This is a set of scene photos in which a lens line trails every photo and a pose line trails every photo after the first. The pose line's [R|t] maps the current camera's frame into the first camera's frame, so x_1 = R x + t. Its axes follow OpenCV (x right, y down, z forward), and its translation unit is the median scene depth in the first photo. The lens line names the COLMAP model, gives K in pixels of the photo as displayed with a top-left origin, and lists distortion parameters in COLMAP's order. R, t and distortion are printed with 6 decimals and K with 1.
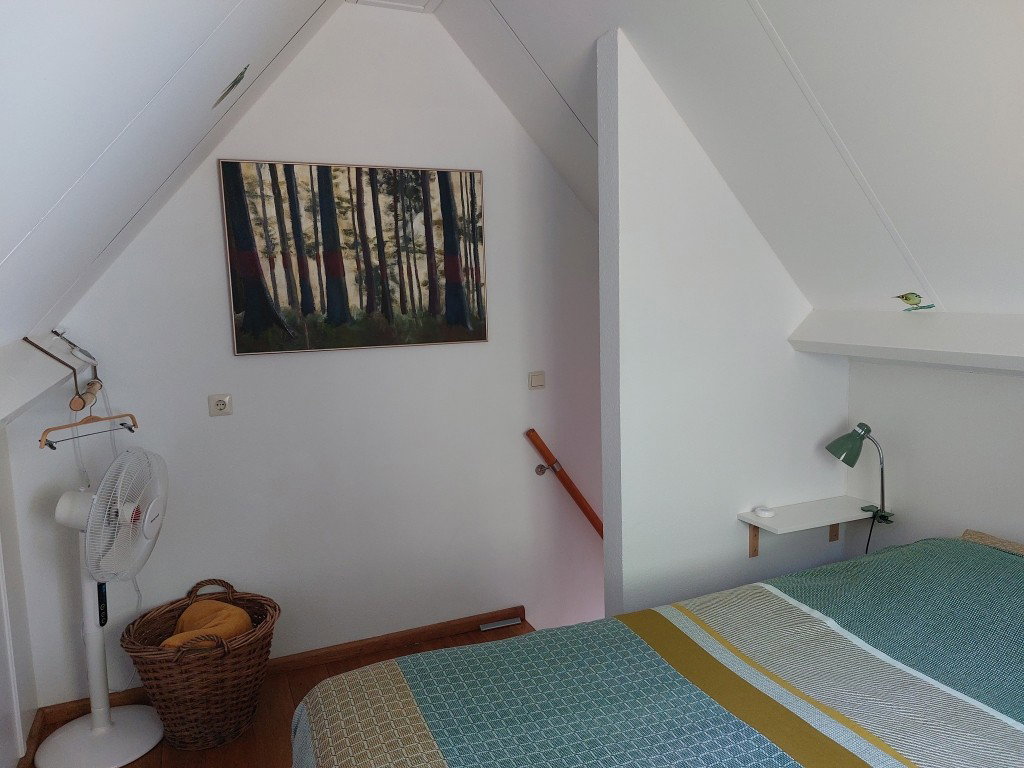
lens RADIAL K [[721.4, 0, 523.2], [0, 721.4, 384.1], [0, 0, 1]] dist [0.090538, -0.092405]
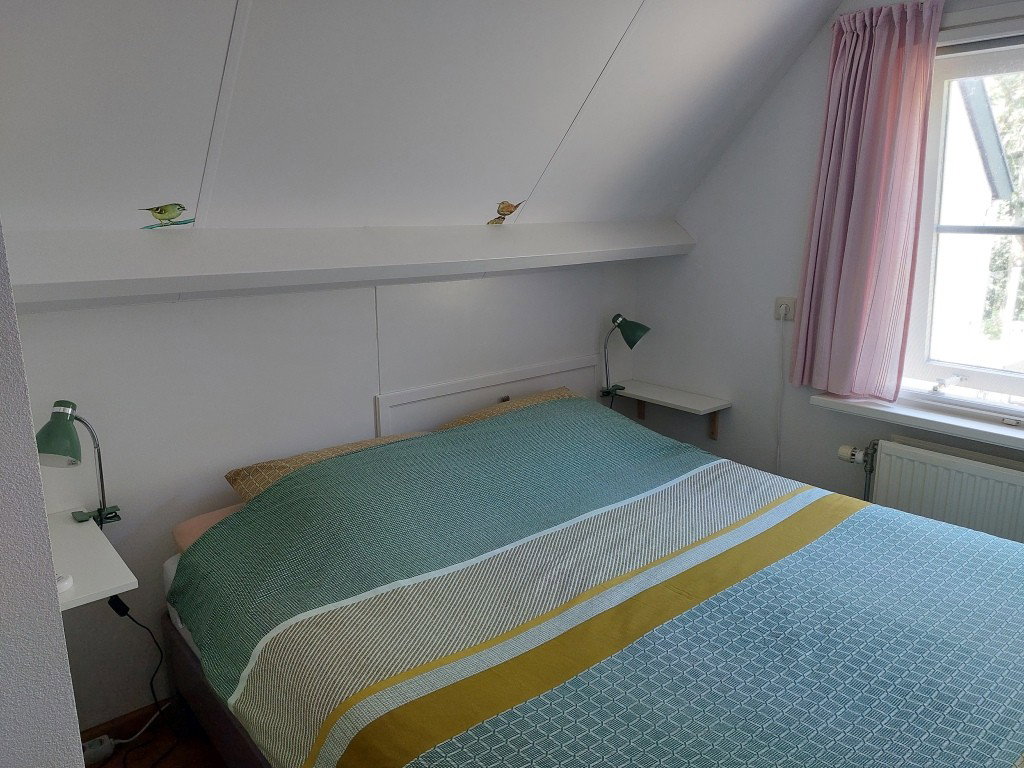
lens RADIAL K [[741.2, 0, 515.5], [0, 741.2, 352.1], [0, 0, 1]] dist [0.098276, -0.103337]
pose [[-0.325211, -0.140042, 0.935215, -0.396483], [0.123945, 0.974129, 0.188970, -0.087513], [-0.937484, 0.177370, -0.299440, 1.044241]]
